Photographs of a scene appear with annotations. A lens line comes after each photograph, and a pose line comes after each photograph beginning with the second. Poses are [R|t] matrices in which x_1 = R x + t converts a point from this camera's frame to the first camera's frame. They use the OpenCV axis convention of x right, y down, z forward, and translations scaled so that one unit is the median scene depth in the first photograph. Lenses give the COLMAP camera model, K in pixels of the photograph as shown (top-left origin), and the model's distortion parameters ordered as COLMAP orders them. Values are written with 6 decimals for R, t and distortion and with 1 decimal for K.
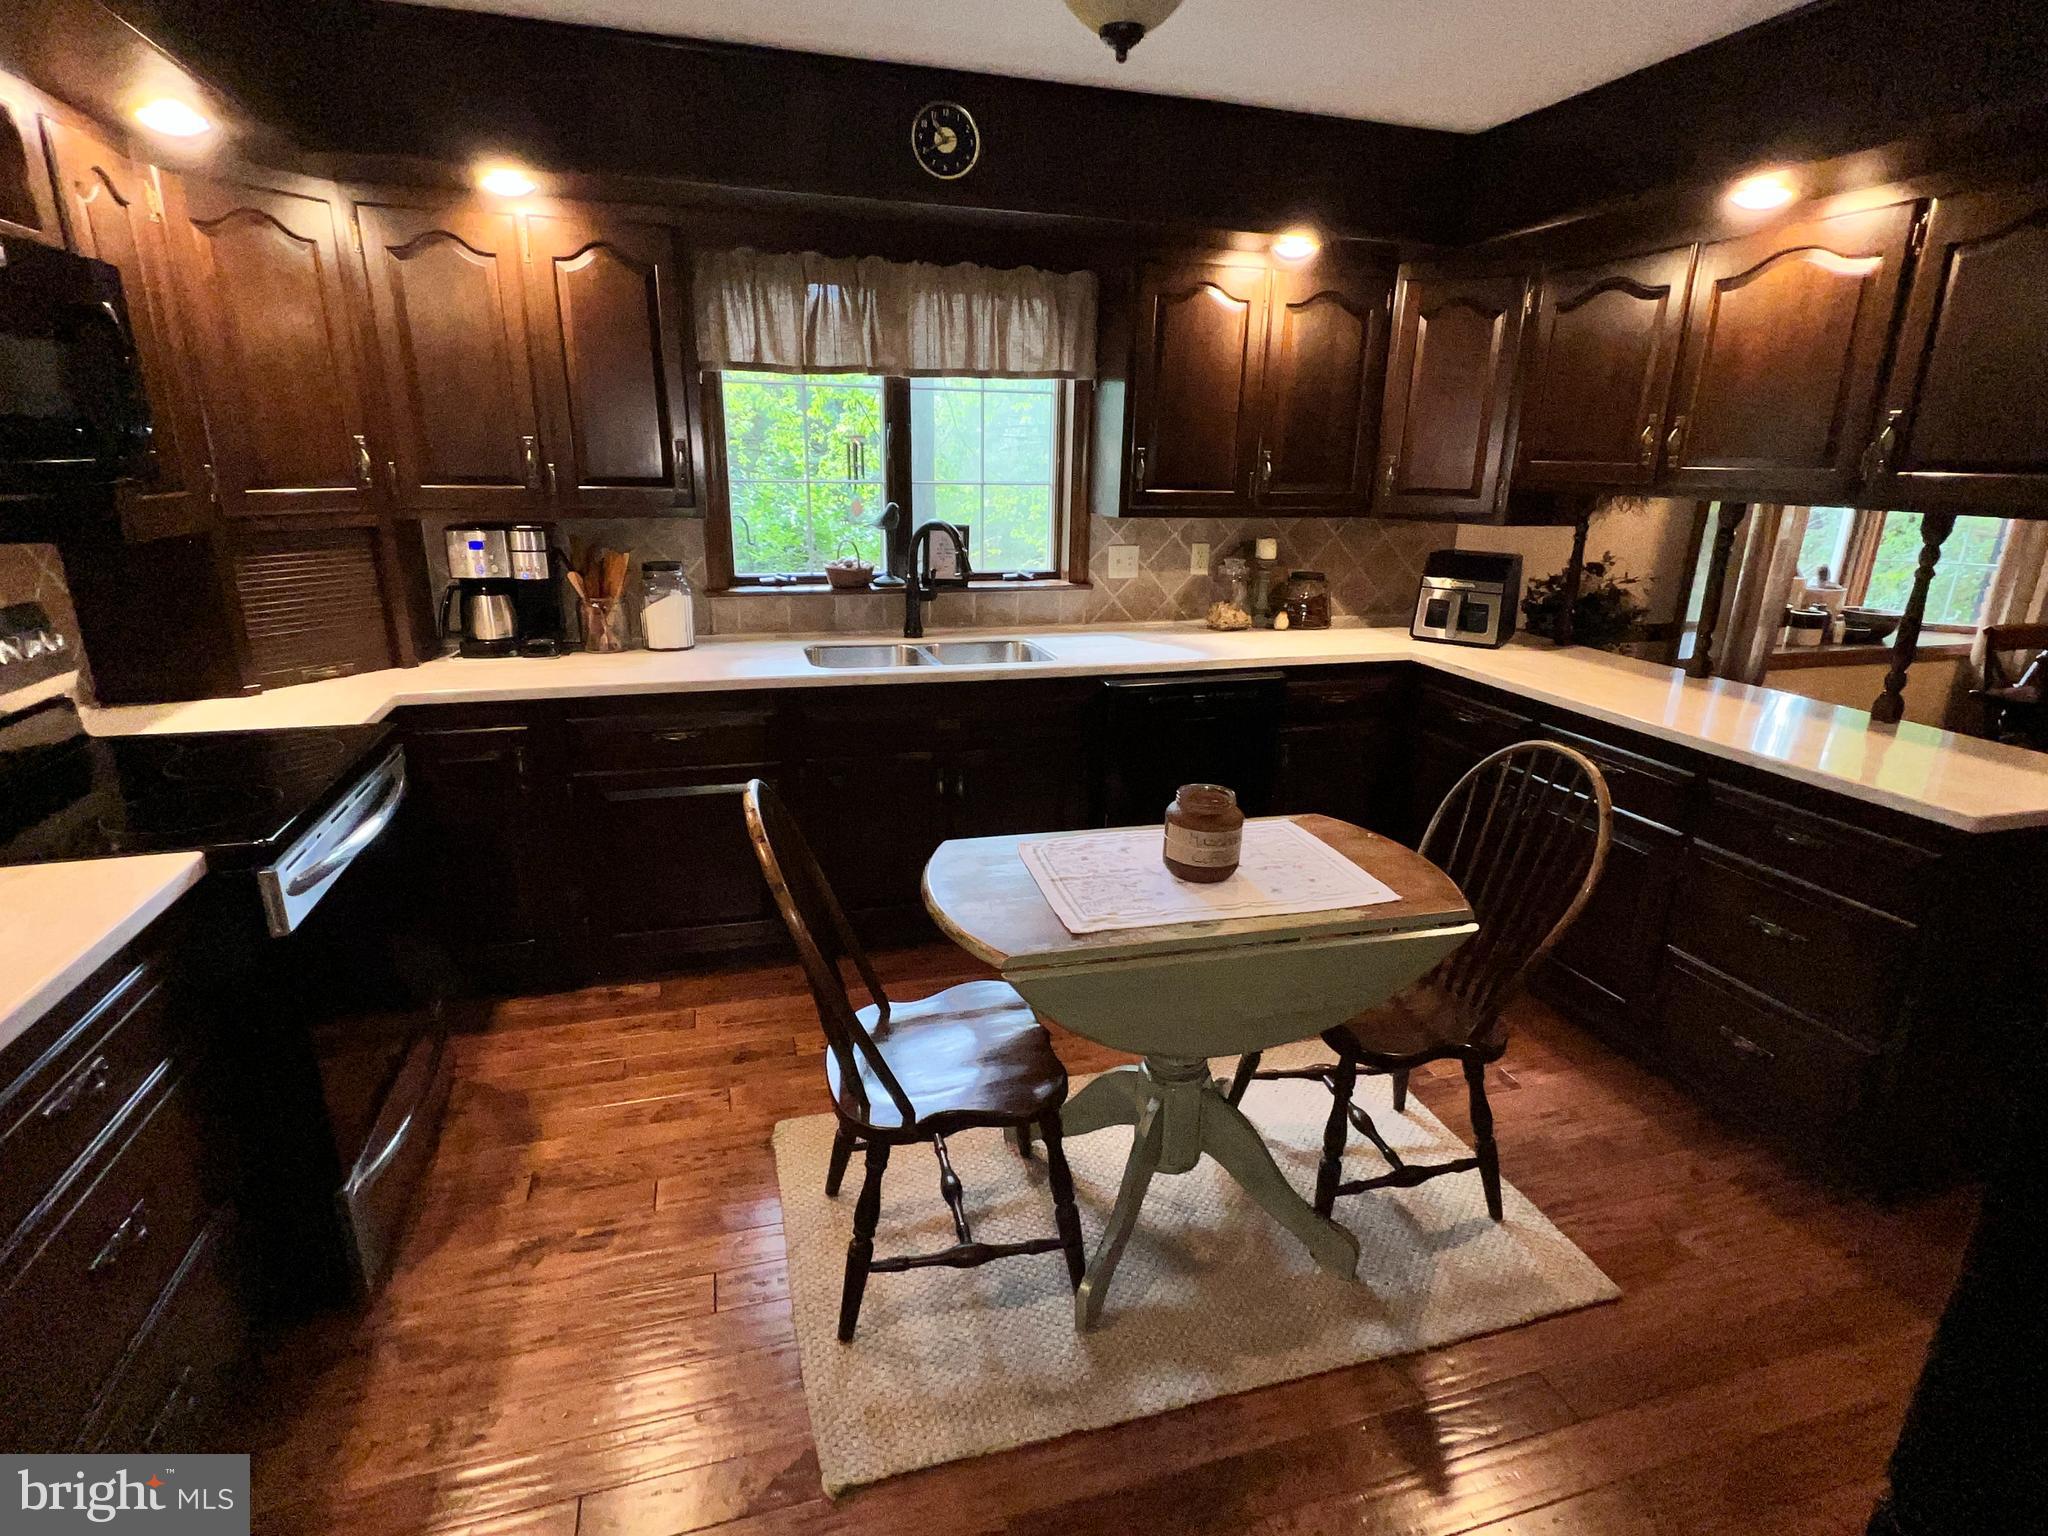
lens RADIAL K [[1039.1, 0, 1013.1], [0, 1039.1, 780.3], [0, 0, 1]] dist [-0.004151, 0.002806]
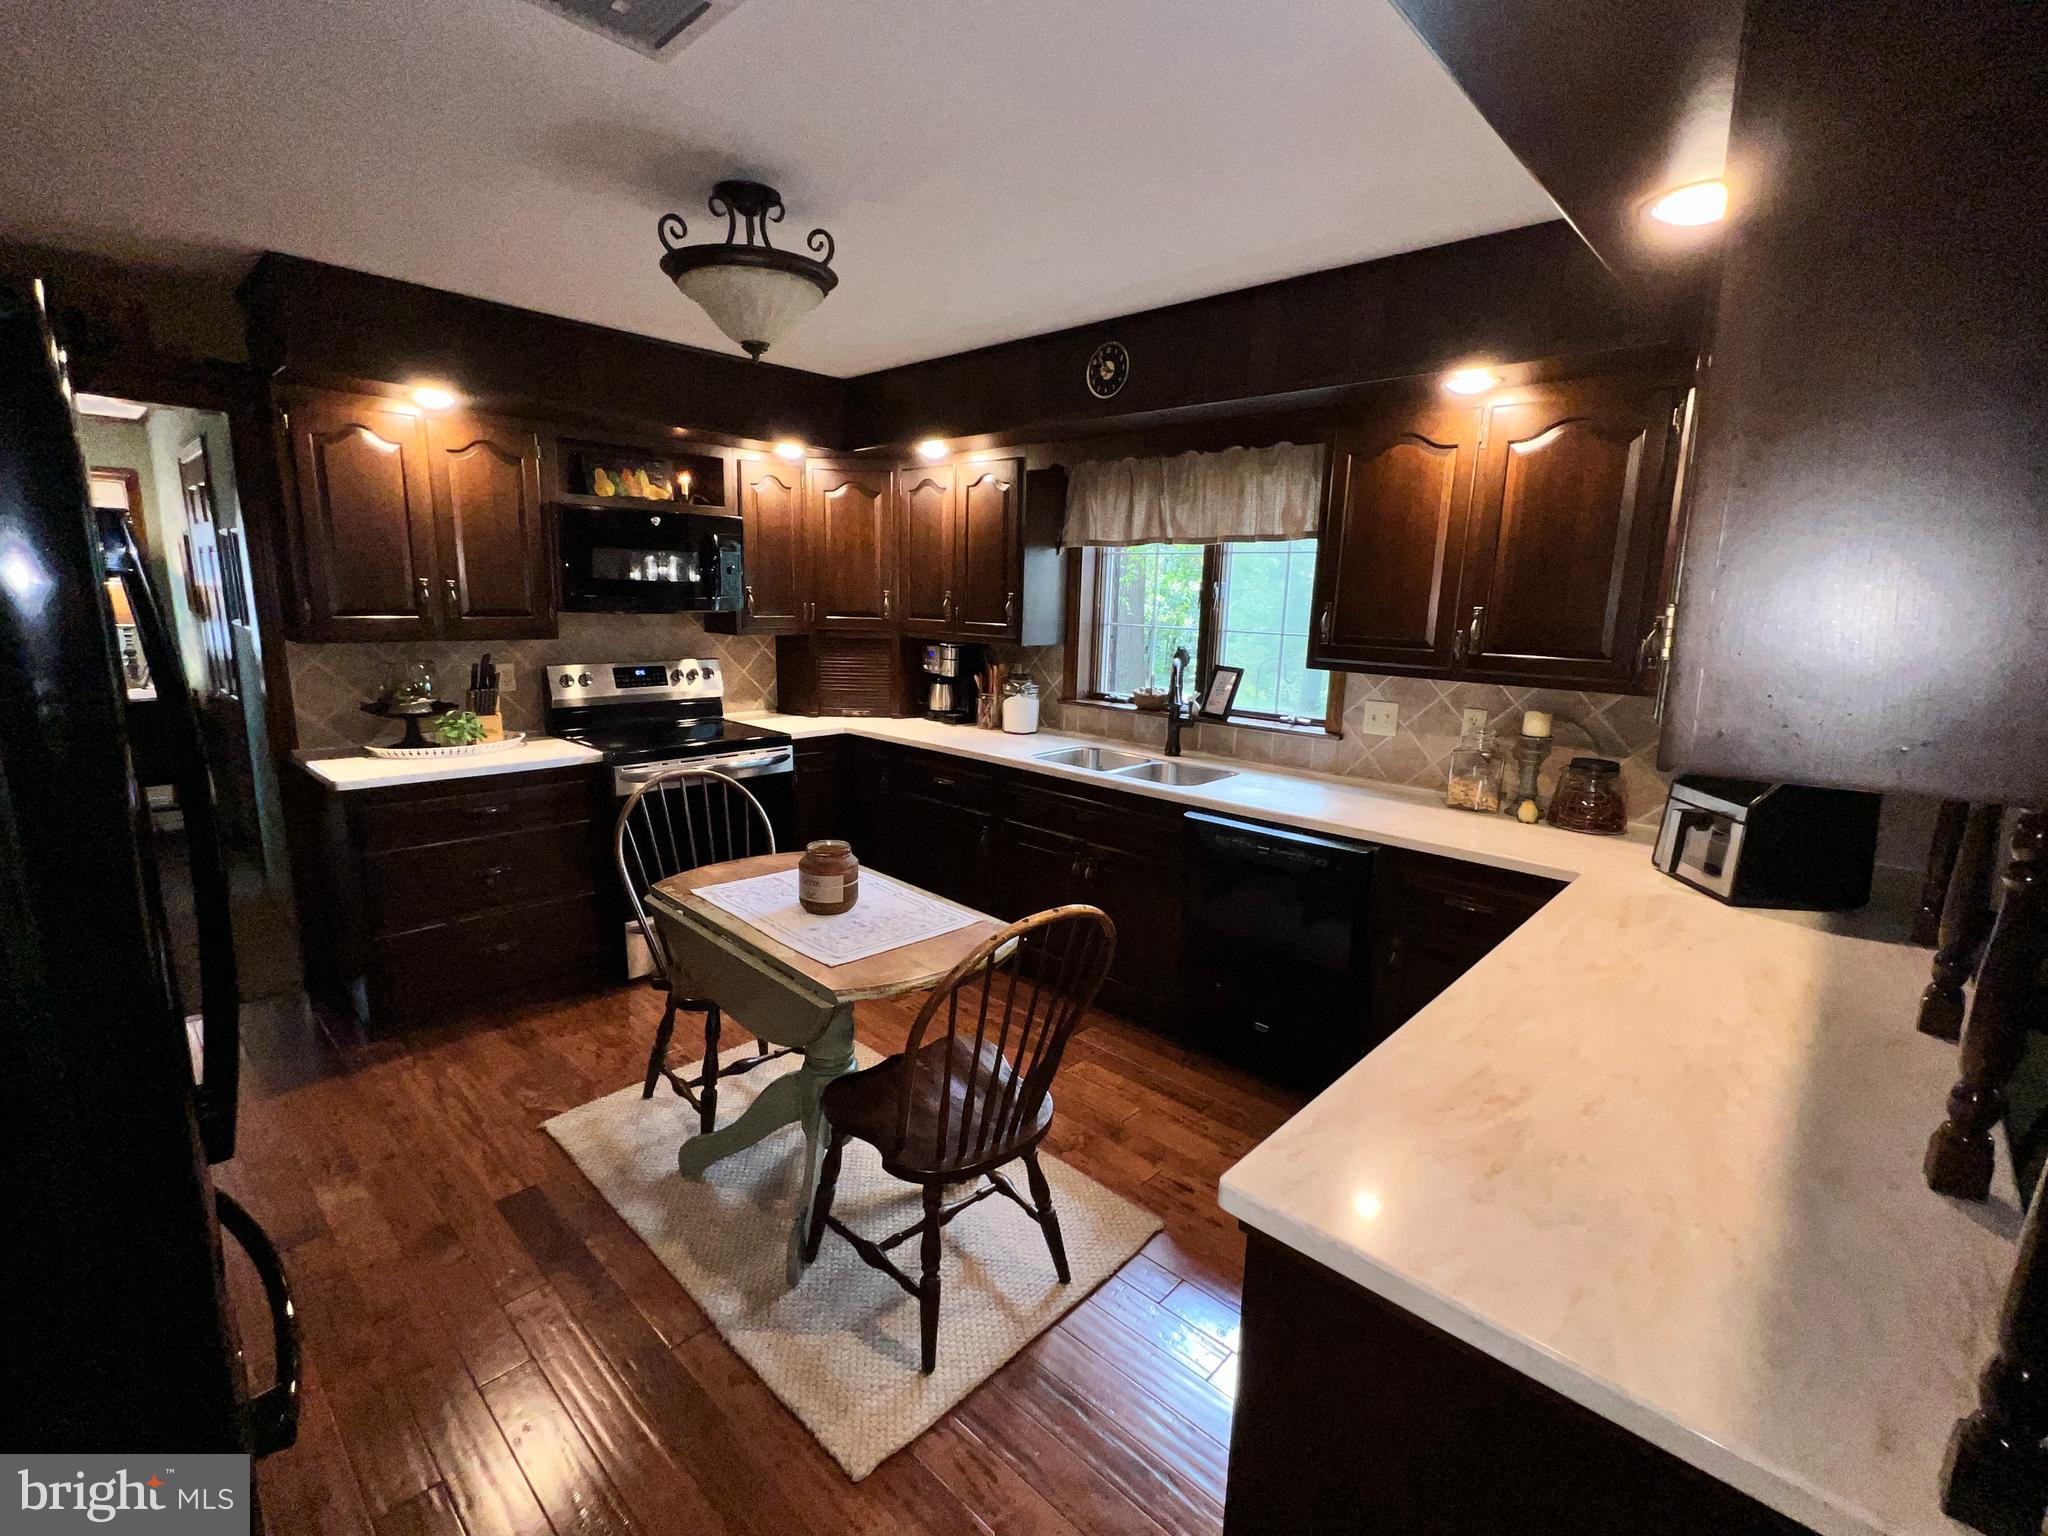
lens RADIAL K [[918.4, 0, 1005.0], [0, 918.4, 769.1], [0, 0, 1]] dist [0.032741, 0.000260]
pose [[0.493062, 0.166798, -0.853855, 0.787575], [-0.274626, 0.961109, 0.029166, -0.112117], [0.825512, 0.220110, 0.519693, 0.333127]]
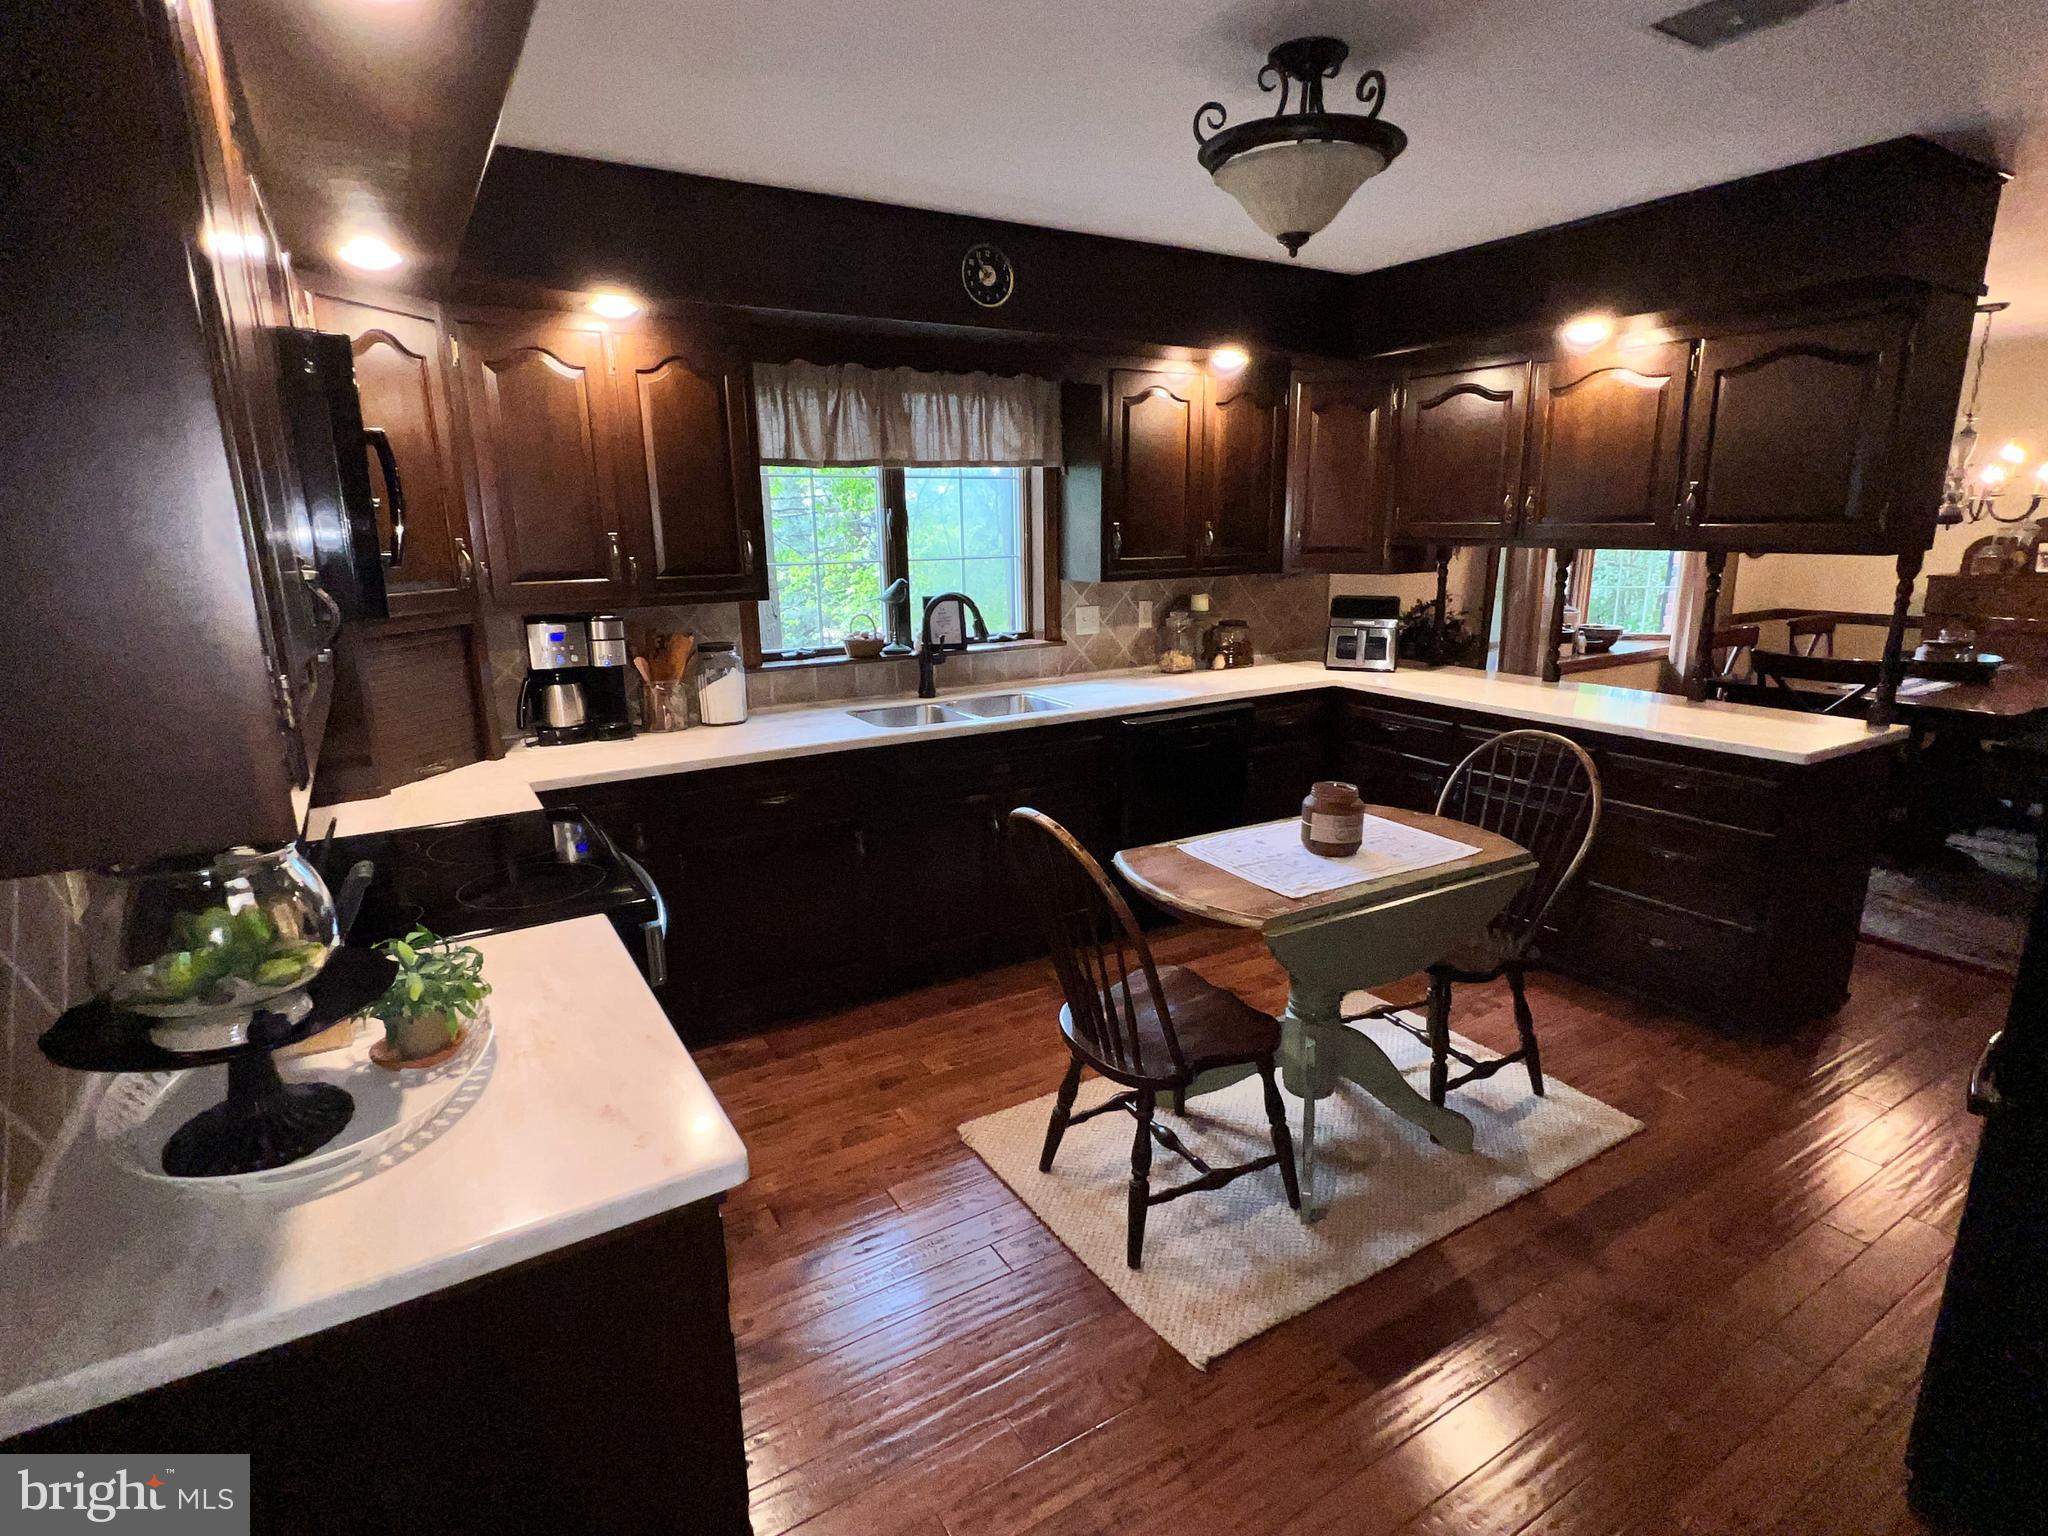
lens RADIAL K [[1039.1, 0, 1011.7], [0, 1039.1, 781.5], [0, 0, 1]] dist [-0.004151, 0.002806]
pose [[0.966866, -0.092783, 0.237828, -0.311938], [0.106651, 0.993228, -0.046095, 0.013154], [-0.231941, 0.069932, 0.970213, -0.098824]]
